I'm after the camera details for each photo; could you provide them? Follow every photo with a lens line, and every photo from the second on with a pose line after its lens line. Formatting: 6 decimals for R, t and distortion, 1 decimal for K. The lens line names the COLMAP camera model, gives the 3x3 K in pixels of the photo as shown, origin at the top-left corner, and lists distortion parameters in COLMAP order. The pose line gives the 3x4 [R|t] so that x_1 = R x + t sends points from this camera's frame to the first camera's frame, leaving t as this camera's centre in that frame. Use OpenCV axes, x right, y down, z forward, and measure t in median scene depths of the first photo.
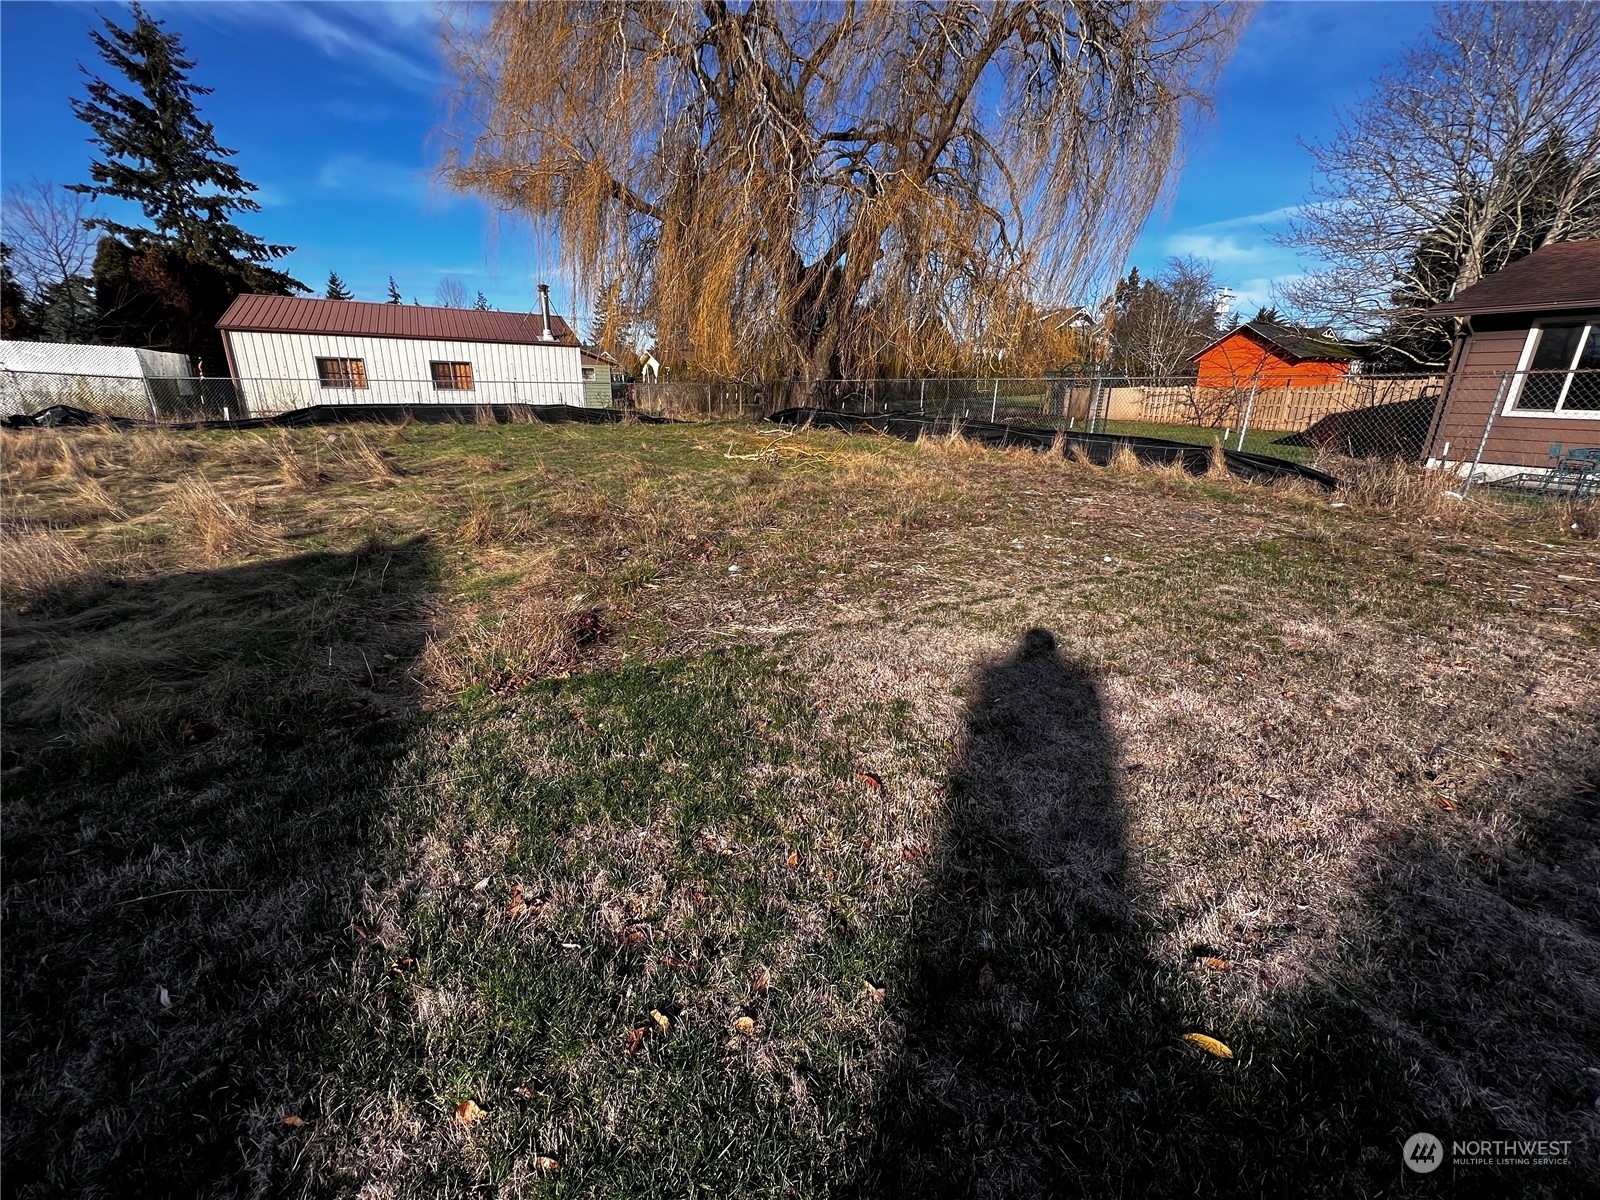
lens RADIAL K [[638.3, 0, 800.7], [0, 638.3, 597.1], [0, 0, 1]] dist [0.000480, -0.000191]
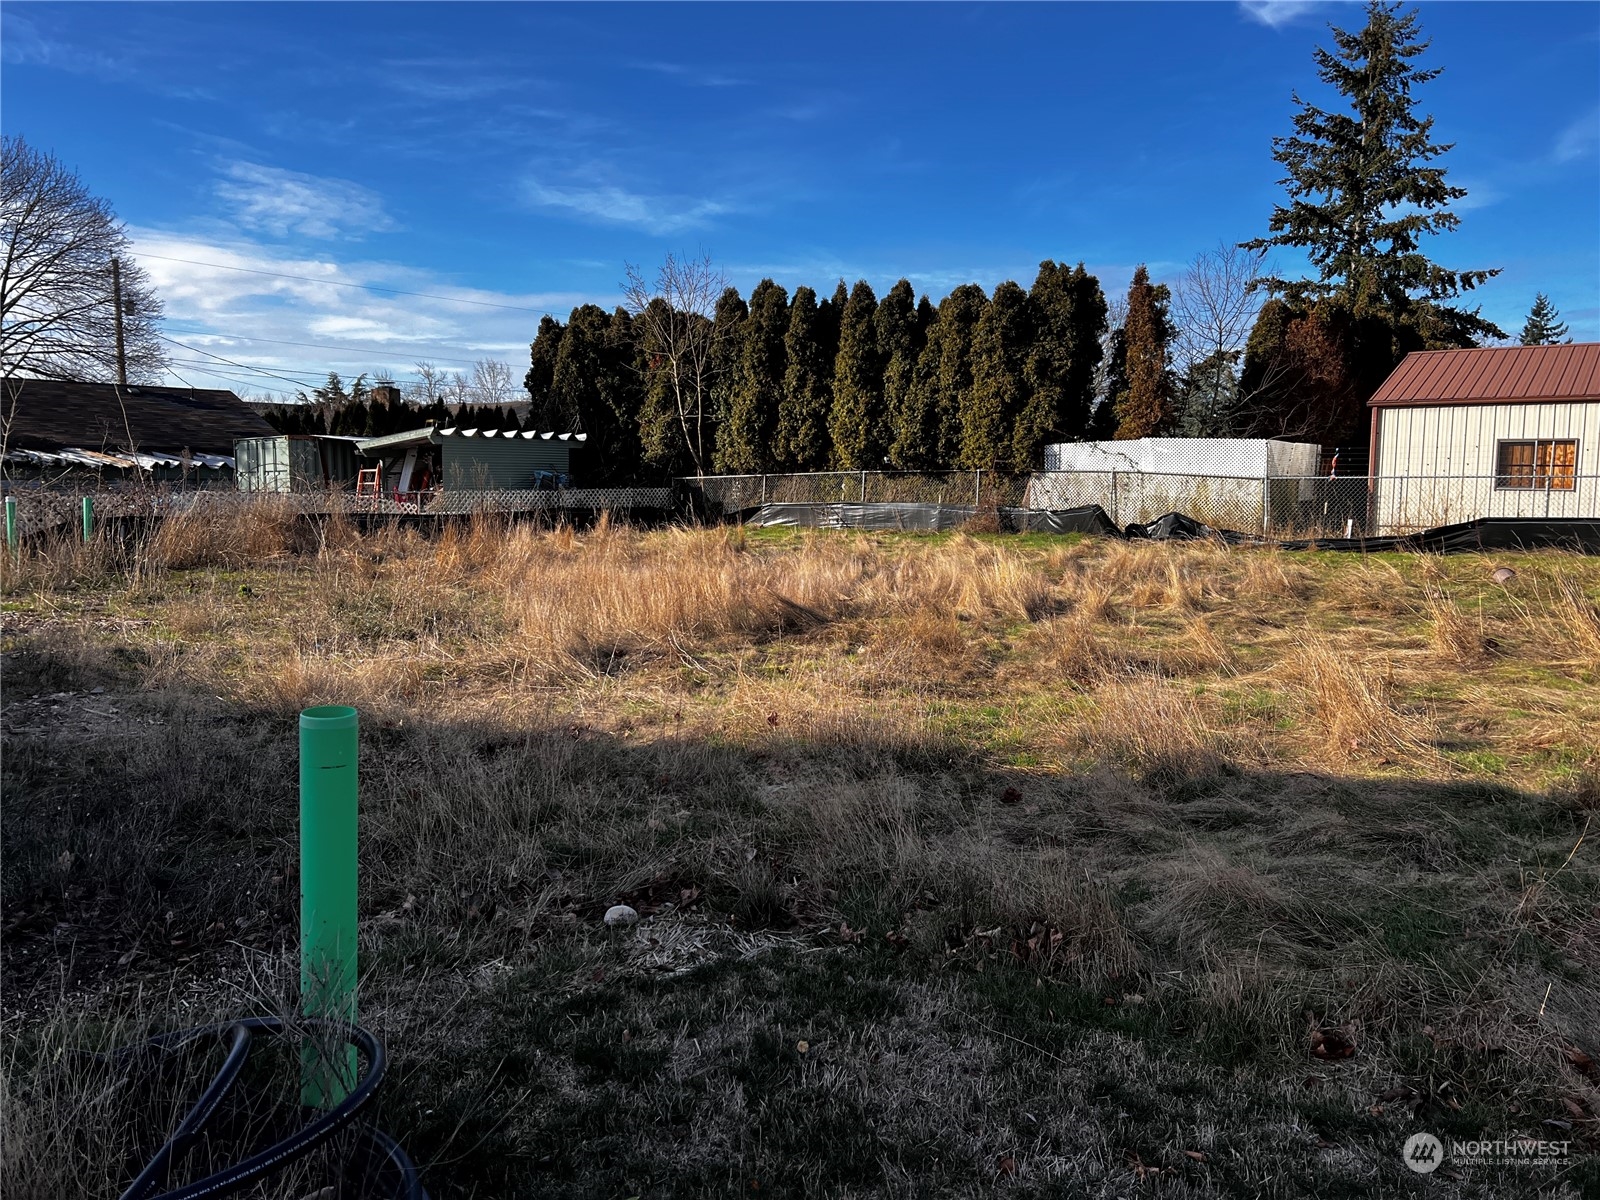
lens RADIAL K [[1194.1, 0, 790.6], [0, 1194.1, 584.7], [0, 0, 1]] dist [0.065592, -0.071719]
pose [[0.425878, 0.069309, -0.902122, -0.016062], [-0.275225, 0.959736, -0.056194, -0.002193], [0.861905, 0.272218, 0.427806, -0.018915]]
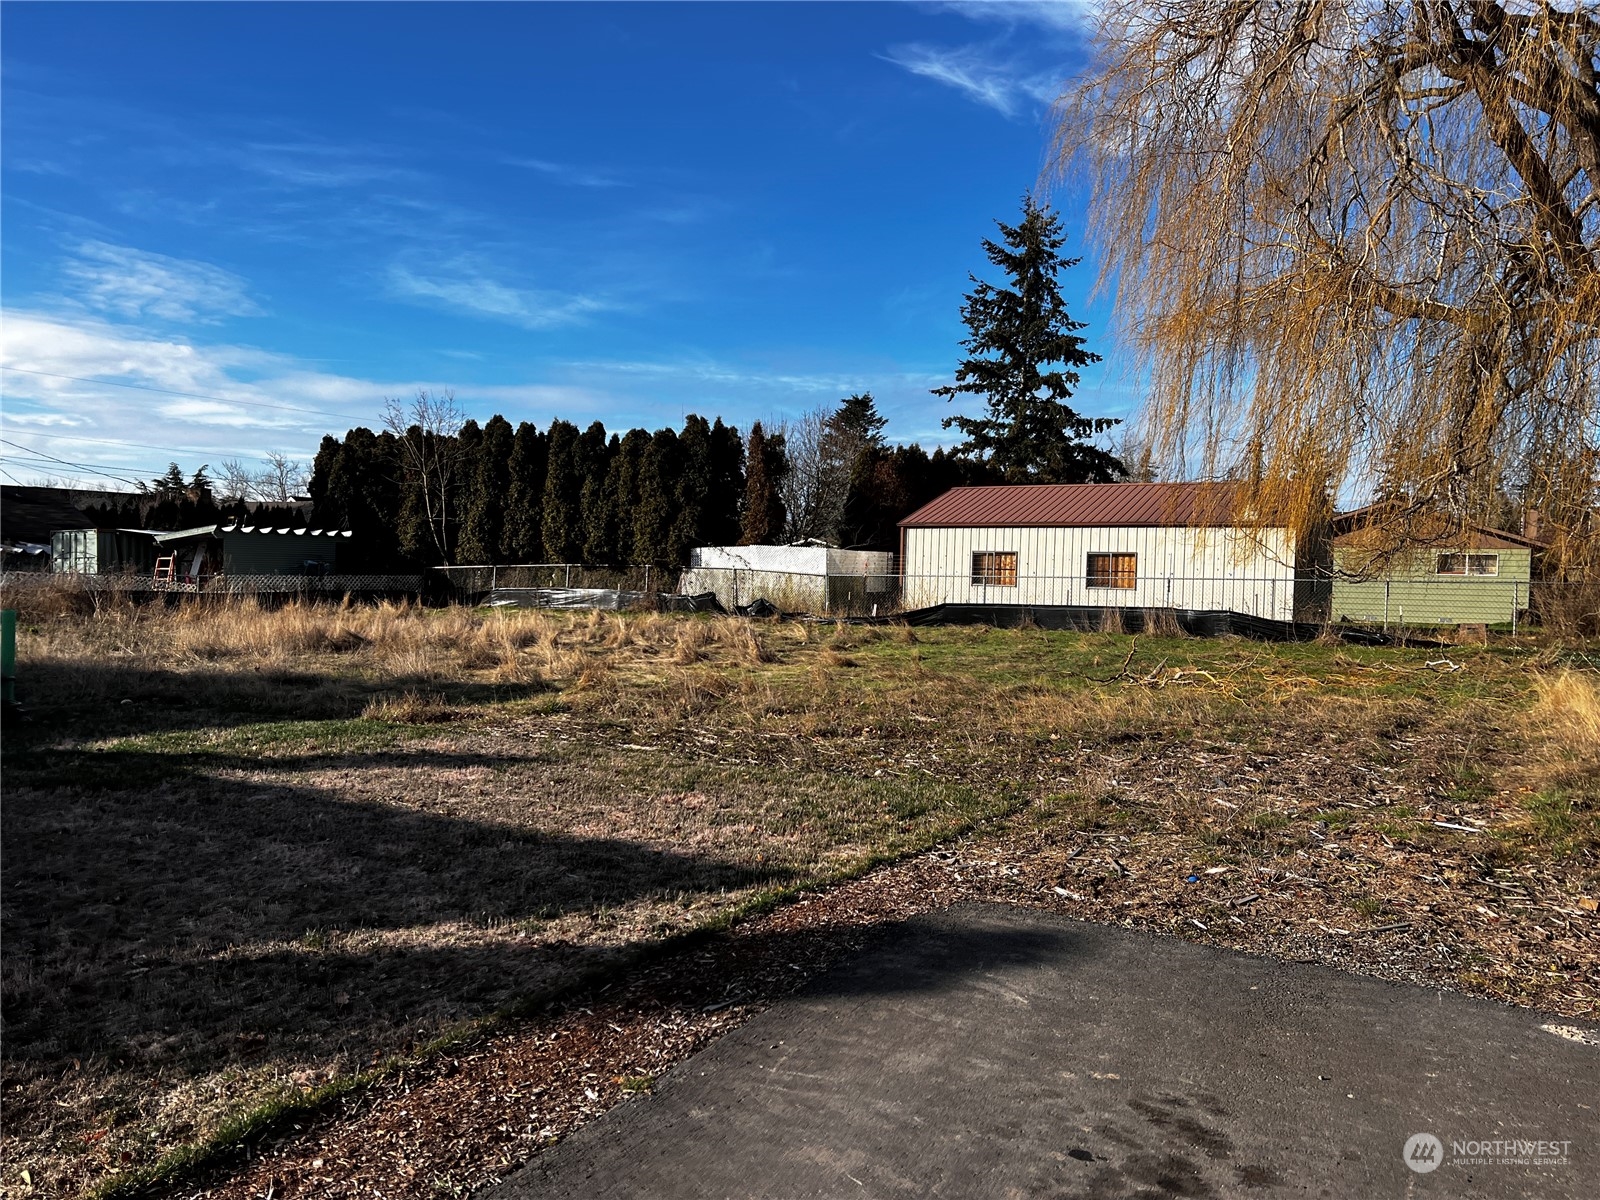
lens RADIAL K [[1180.4, 0, 795.8], [0, 1180.4, 640.7], [0, 0, 1]] dist [0.082065, -0.117833]
pose [[0.523752, 0.043931, -0.850737, 0.613401], [-0.272698, 0.954764, -0.118582, -0.002096], [0.807044, 0.294102, 0.512040, 0.013786]]
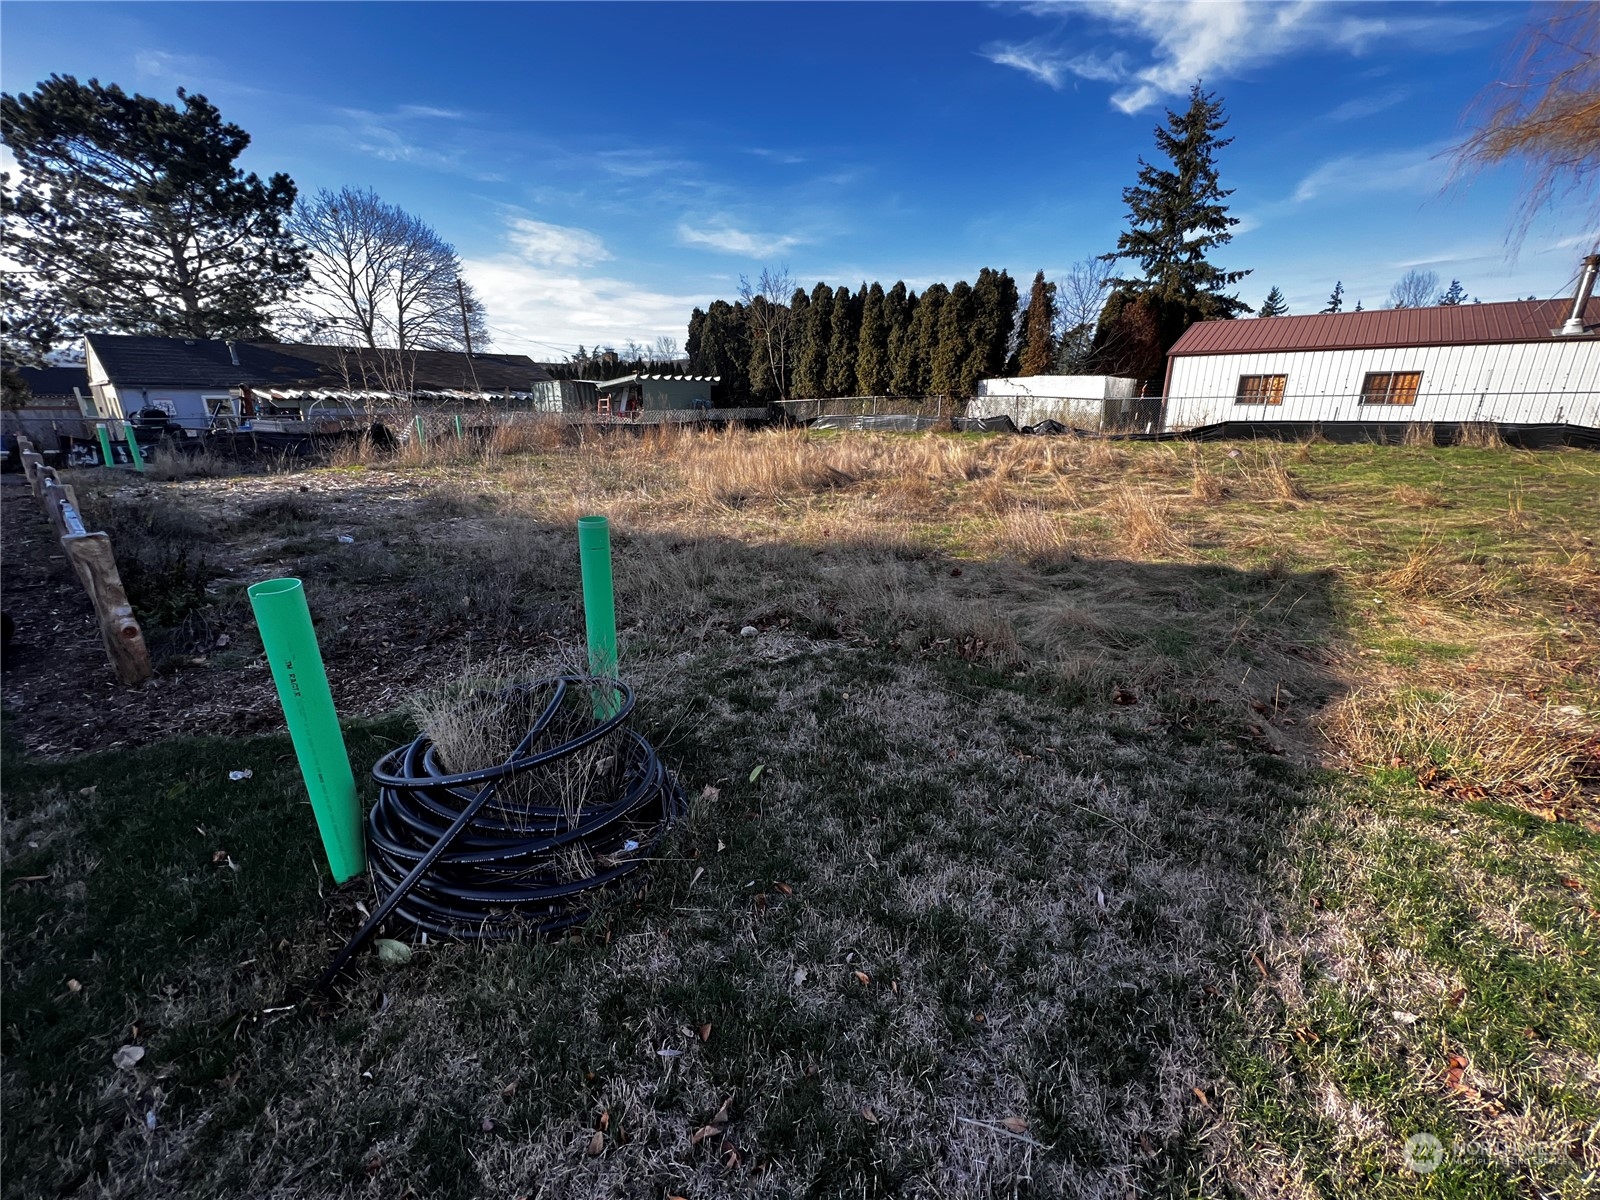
lens RADIAL K [[638.3, 0, 800.7], [0, 638.3, 597.1], [0, 0, 1]] dist [0.000480, -0.000191]
pose [[0.381266, 0.254738, -0.888676, -0.021830], [-0.273100, 0.949419, 0.154983, 0.001564], [0.883206, 0.183608, 0.431550, -0.017703]]
